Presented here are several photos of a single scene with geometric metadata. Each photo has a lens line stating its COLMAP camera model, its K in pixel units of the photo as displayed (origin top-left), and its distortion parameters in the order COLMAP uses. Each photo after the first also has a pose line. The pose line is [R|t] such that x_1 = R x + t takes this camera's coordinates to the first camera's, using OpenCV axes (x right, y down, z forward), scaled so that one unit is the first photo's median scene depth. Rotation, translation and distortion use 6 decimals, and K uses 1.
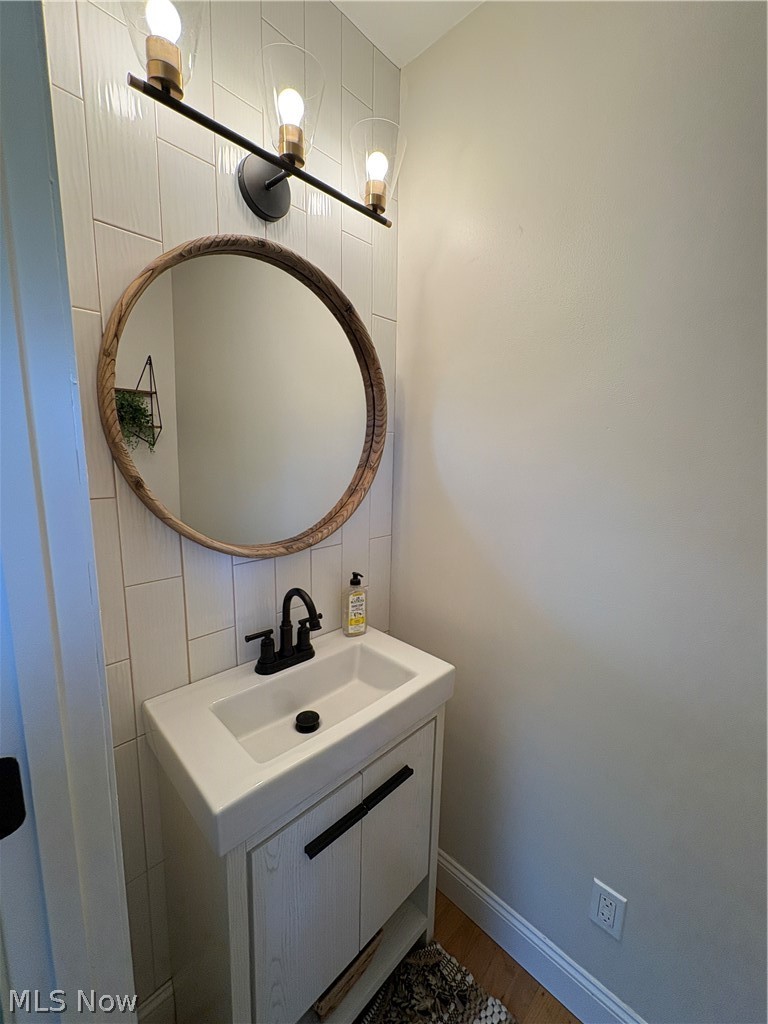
lens RADIAL K [[411.1, 0, 383.9], [0, 411.1, 513.4], [0, 0, 1]] dist [0.003632, -0.000076]
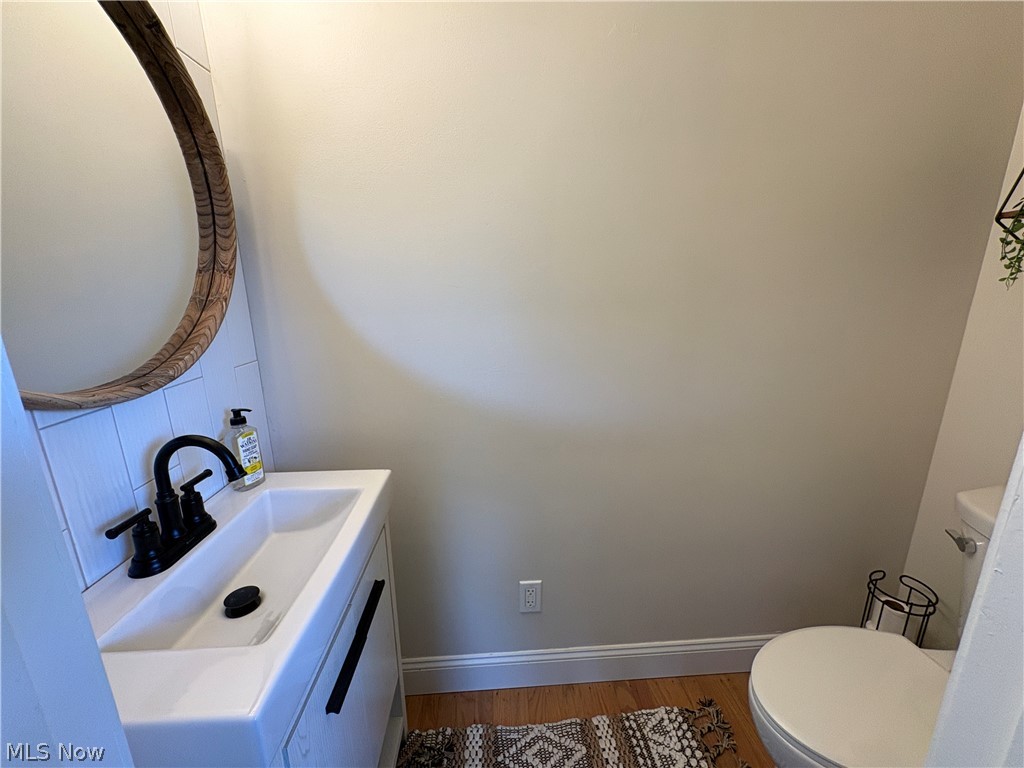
lens RADIAL K [[411.1, 0, 513.1], [0, 411.1, 384.1], [0, 0, 1]] dist [0.003632, -0.000076]
pose [[0.674216, -0.201270, 0.710579, -0.262761], [0.139011, 0.979536, 0.145554, 0.059092], [-0.725333, 0.000644, 0.688397, 0.093541]]
